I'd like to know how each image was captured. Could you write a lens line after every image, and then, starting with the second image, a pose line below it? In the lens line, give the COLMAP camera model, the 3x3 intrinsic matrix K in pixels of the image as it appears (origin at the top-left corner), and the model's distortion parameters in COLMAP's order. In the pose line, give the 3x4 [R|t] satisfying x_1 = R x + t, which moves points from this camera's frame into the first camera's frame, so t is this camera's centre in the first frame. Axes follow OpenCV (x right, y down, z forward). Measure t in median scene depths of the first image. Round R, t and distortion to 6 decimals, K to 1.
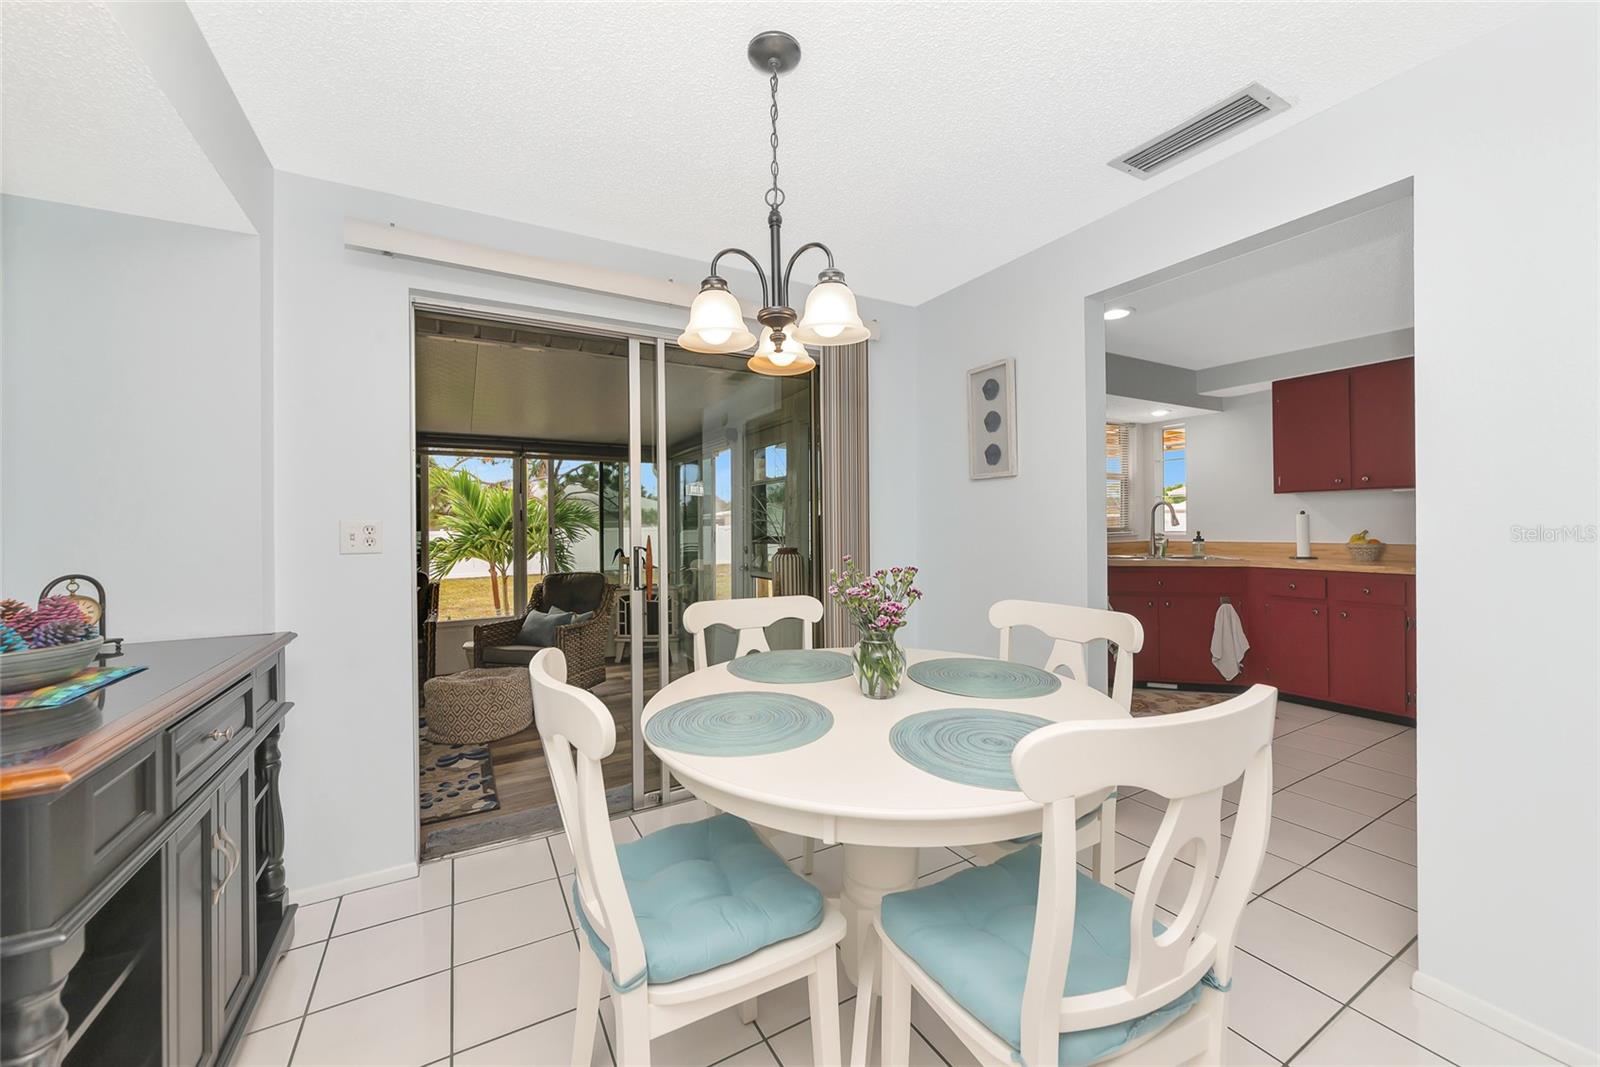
lens RADIAL K [[596.7, 0, 800.8], [0, 596.7, 526.2], [0, 0, 1]] dist [-0.001634, -0.000113]
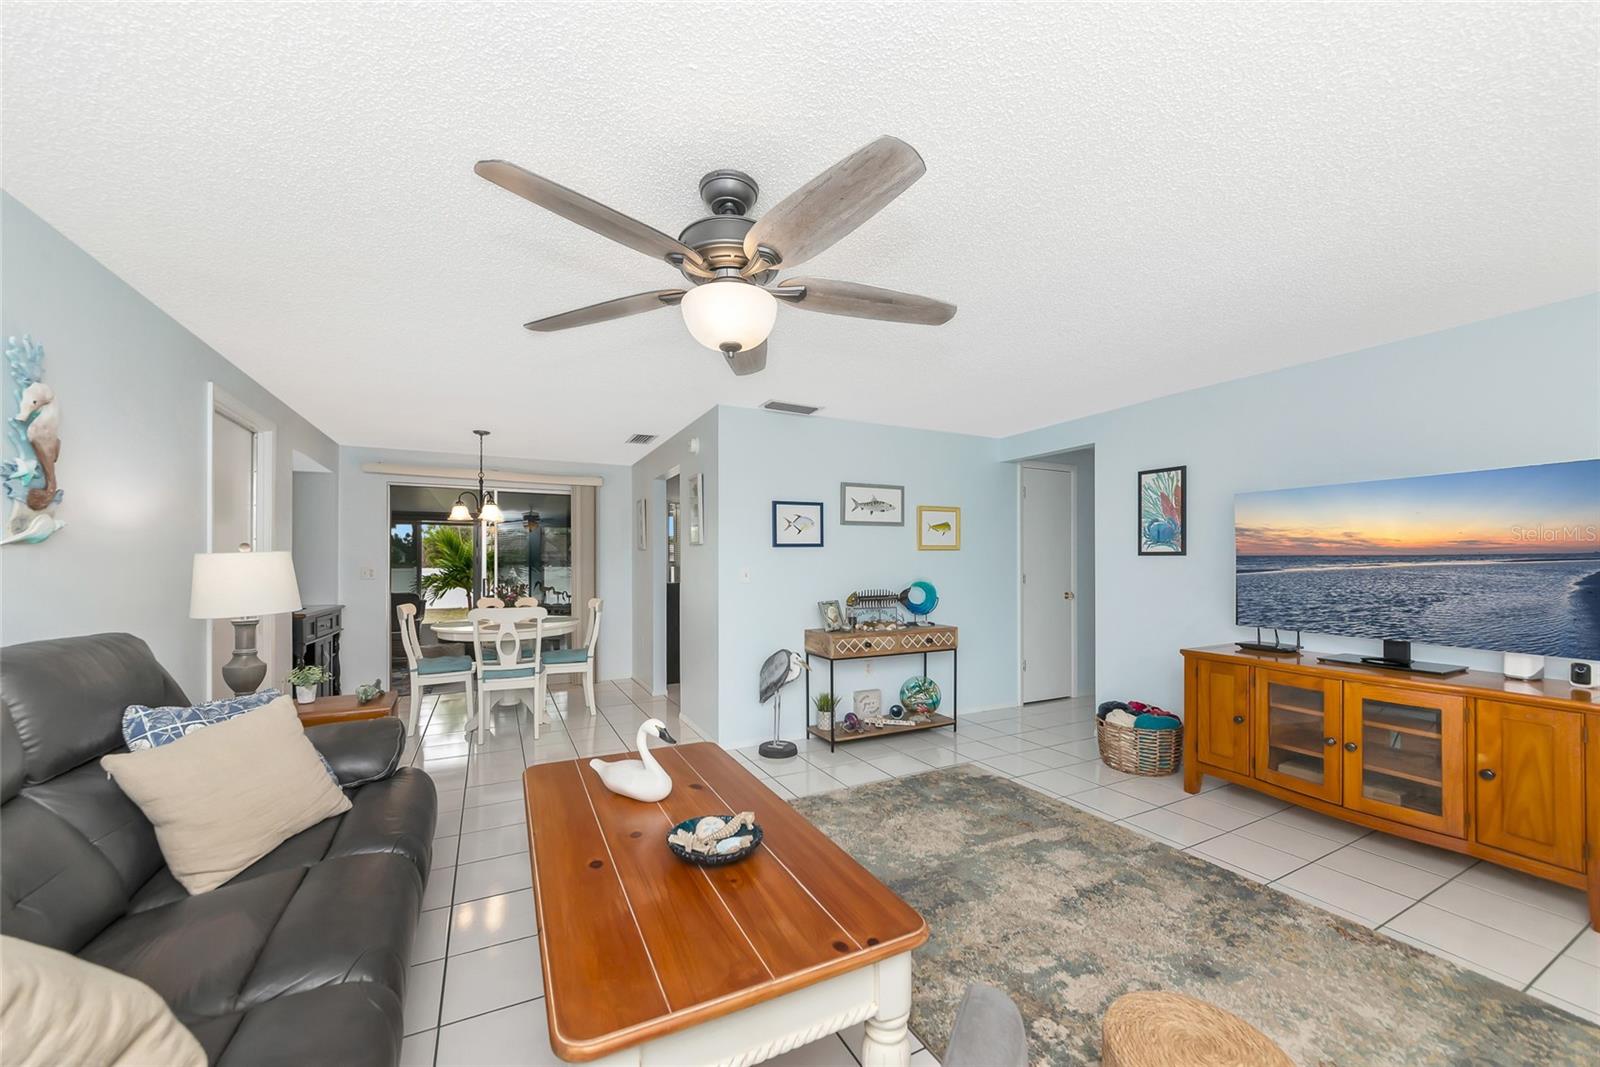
lens RADIAL K [[586.3, 0, 780.5], [0, 586.3, 559.7], [0, 0, 1]] dist [-0.001067, -0.000111]
pose [[0.998160, 0.008877, -0.059981, 1.486552], [-0.009322, 0.999931, -0.007129, -0.050926], [0.059913, 0.007675, 0.998174, -1.780271]]
